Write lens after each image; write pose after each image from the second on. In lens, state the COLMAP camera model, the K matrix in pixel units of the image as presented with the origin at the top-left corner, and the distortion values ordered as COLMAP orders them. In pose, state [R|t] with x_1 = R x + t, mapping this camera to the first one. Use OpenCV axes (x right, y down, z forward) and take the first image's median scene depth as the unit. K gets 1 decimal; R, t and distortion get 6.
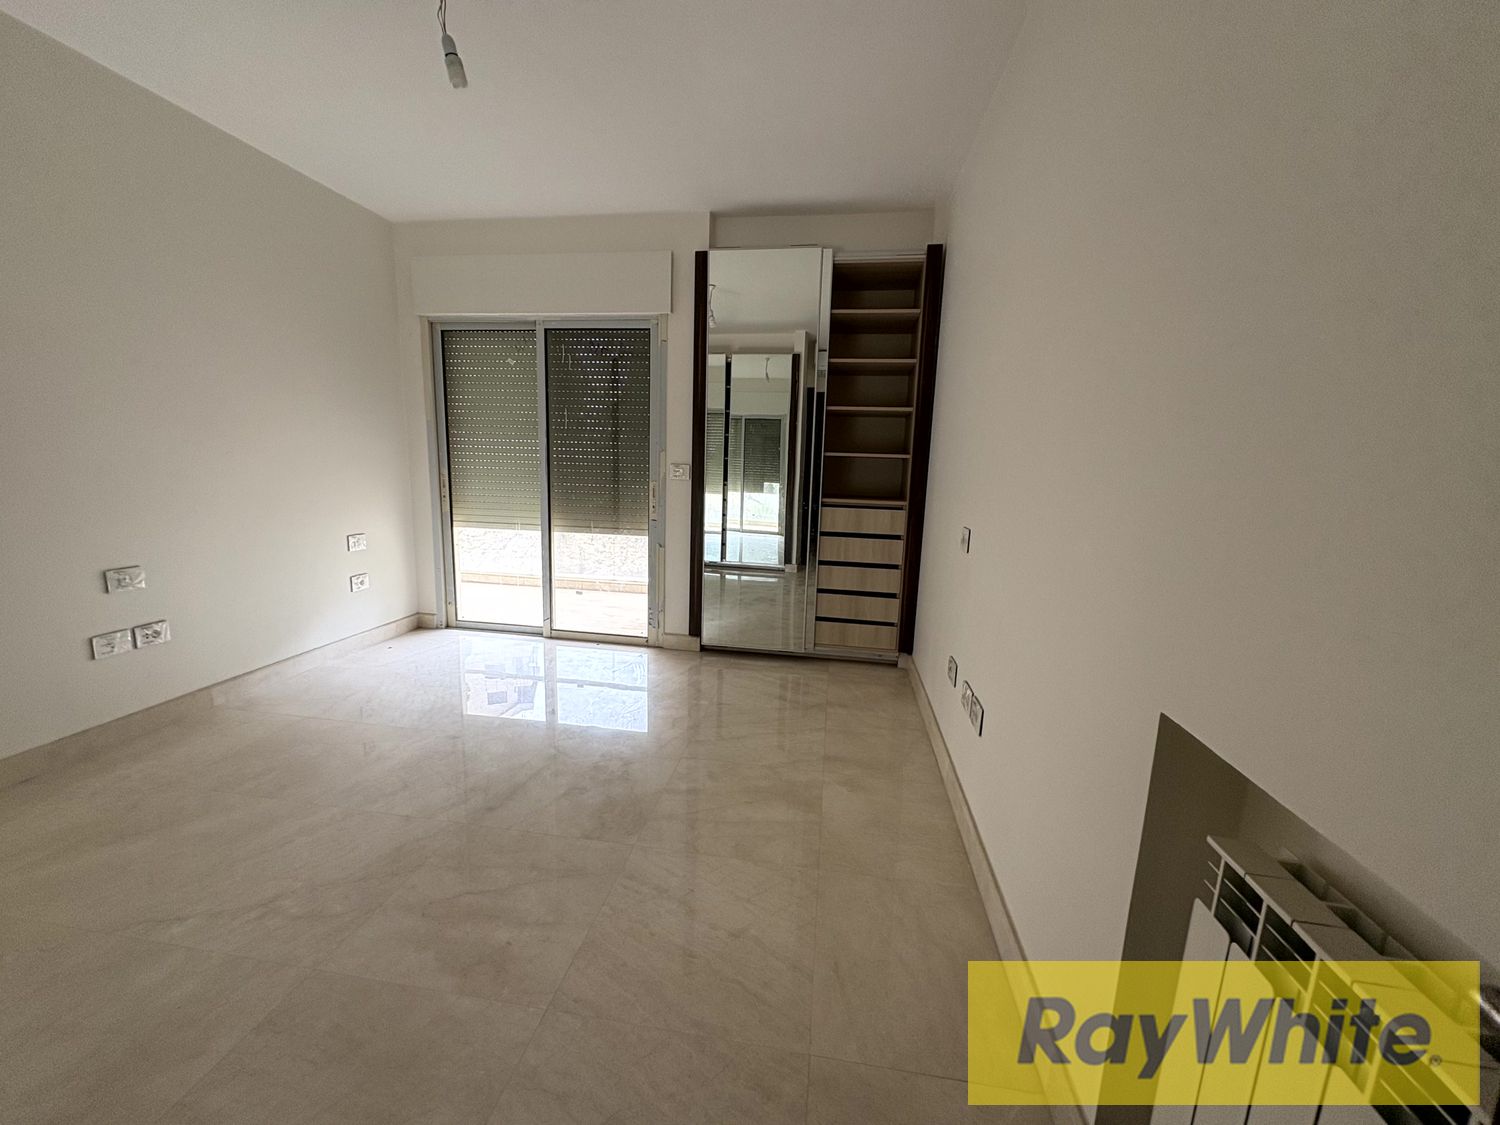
lens RADIAL K [[596.5, 0, 747.4], [0, 596.5, 562.4], [0, 0, 1]] dist [-0.000601, -0.000126]
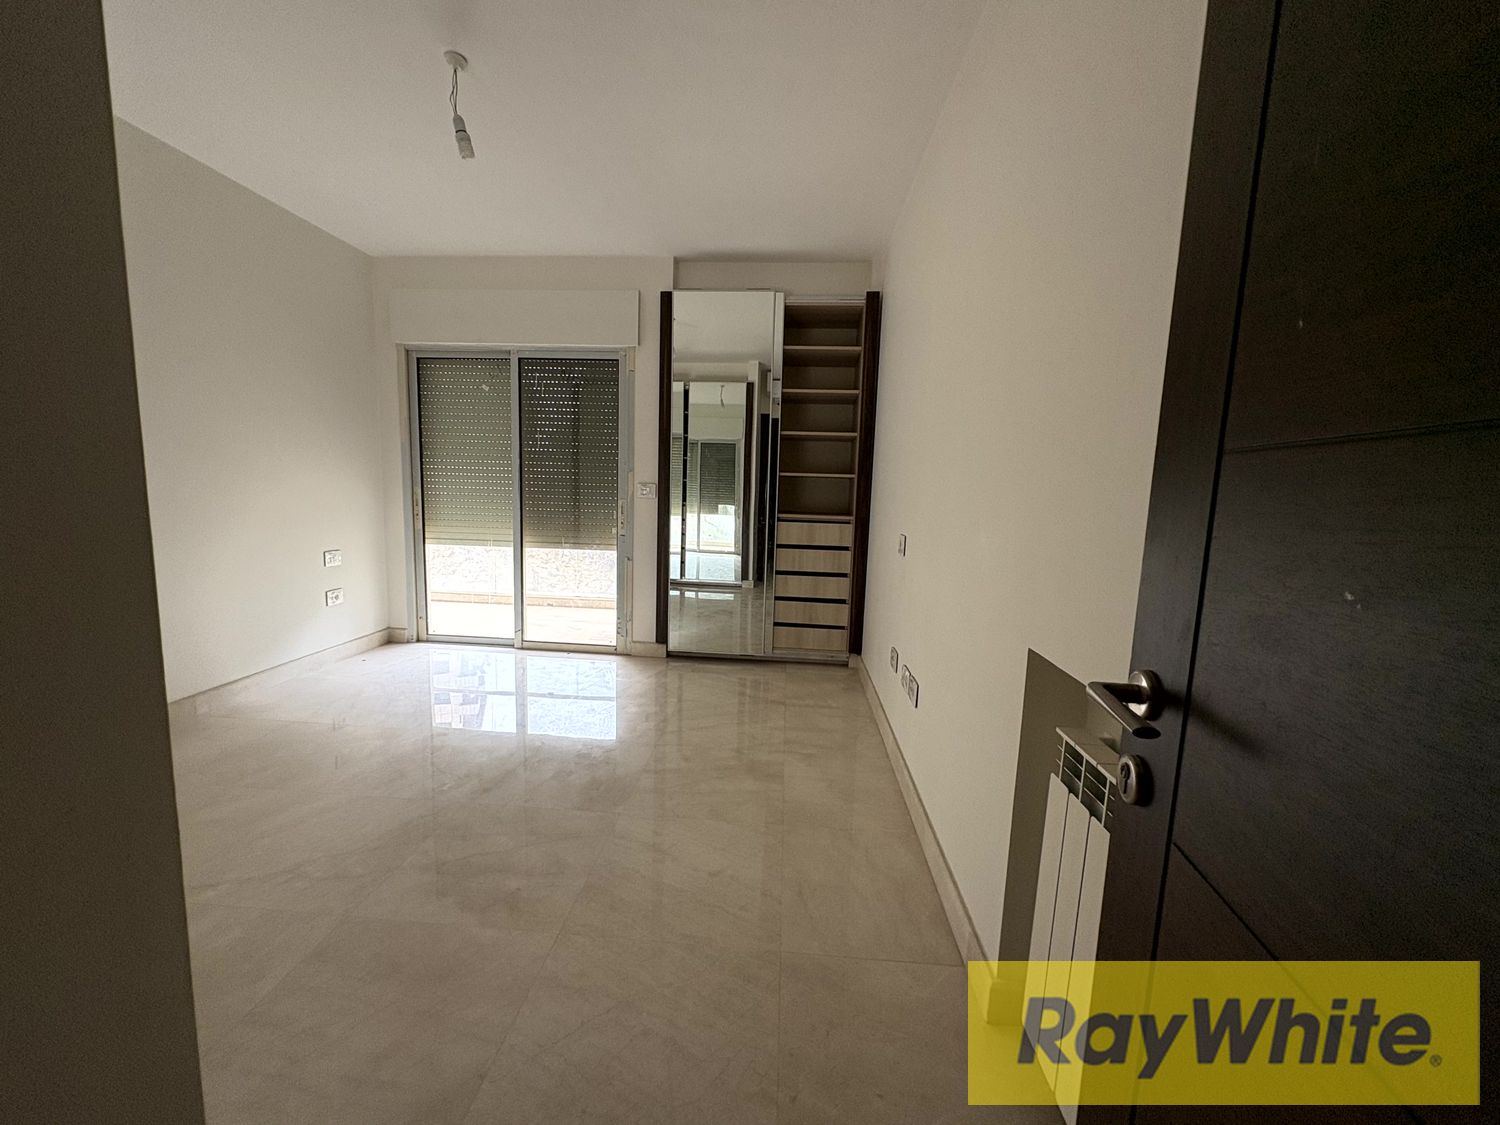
lens RADIAL K [[596.5, 0, 747.4], [0, 596.5, 562.4], [0, 0, 1]] dist [-0.000601, -0.000126]
pose [[0.996881, -0.010266, 0.078248, -0.017272], [0.013388, 0.999131, -0.039472, 0.023503], [-0.077775, 0.040397, 0.996152, -0.085199]]
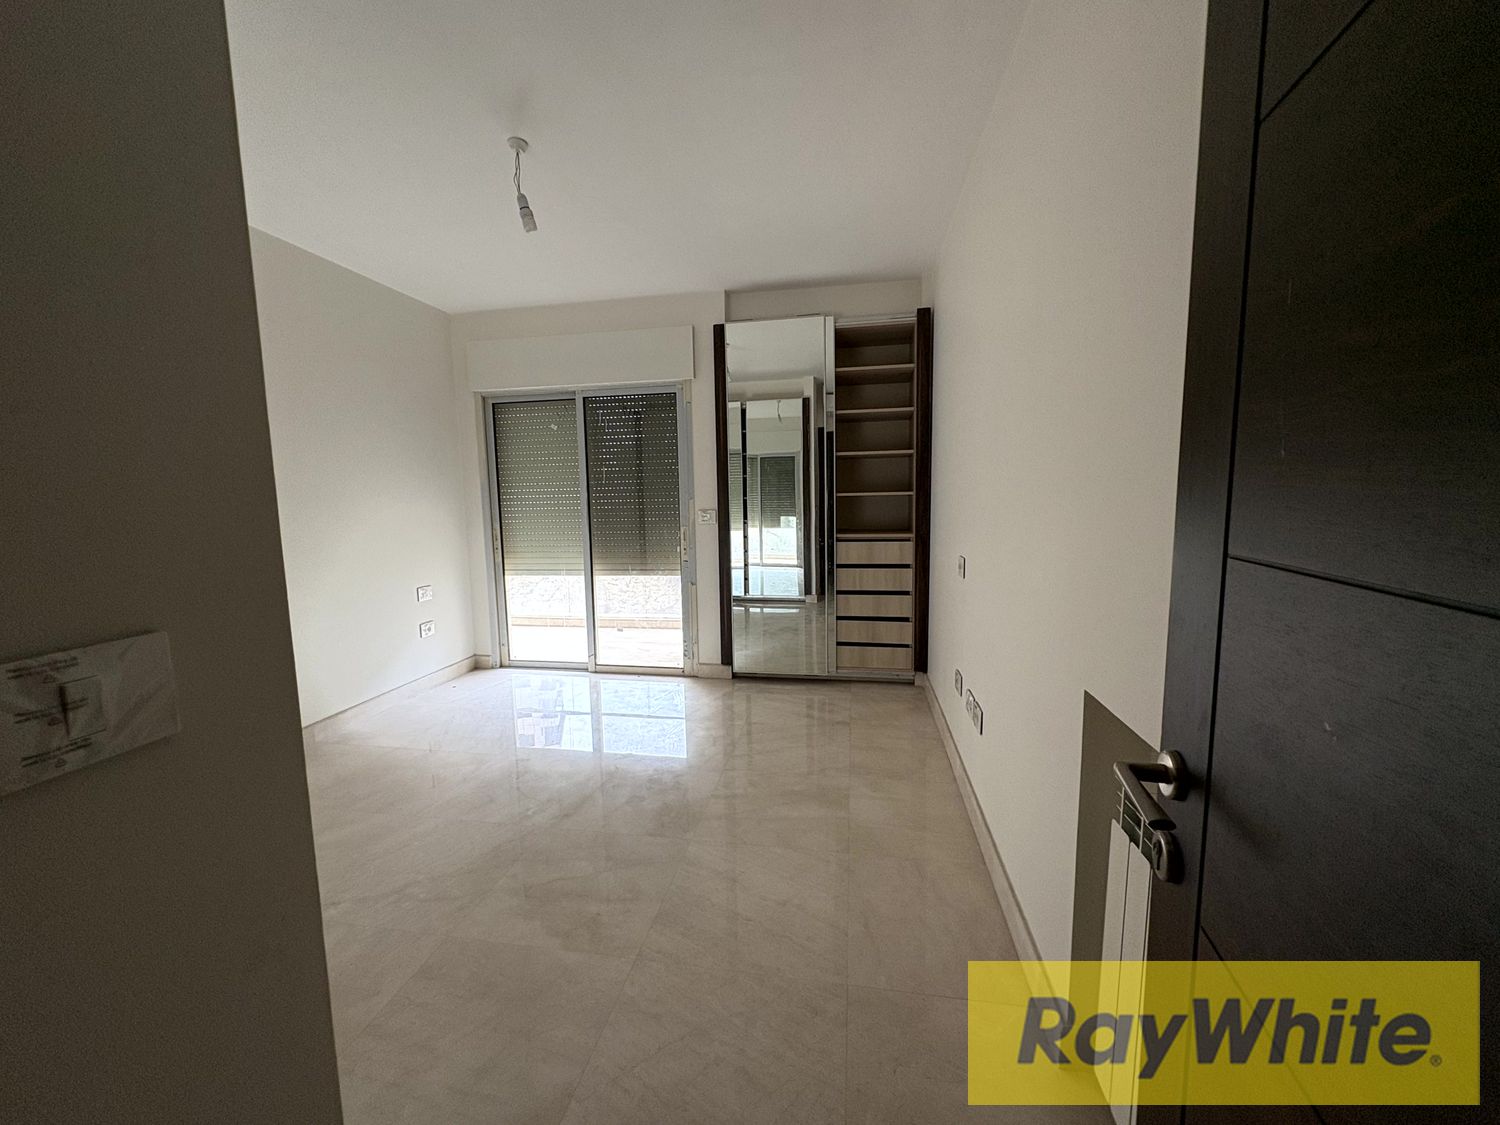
lens RADIAL K [[596.5, 0, 747.4], [0, 596.5, 562.4], [0, 0, 1]] dist [-0.000601, -0.000126]
pose [[0.998388, -0.047962, -0.030364, -0.008510], [0.046205, 0.997353, -0.056144, -0.000660], [0.032977, 0.054651, 0.997961, -0.104346]]
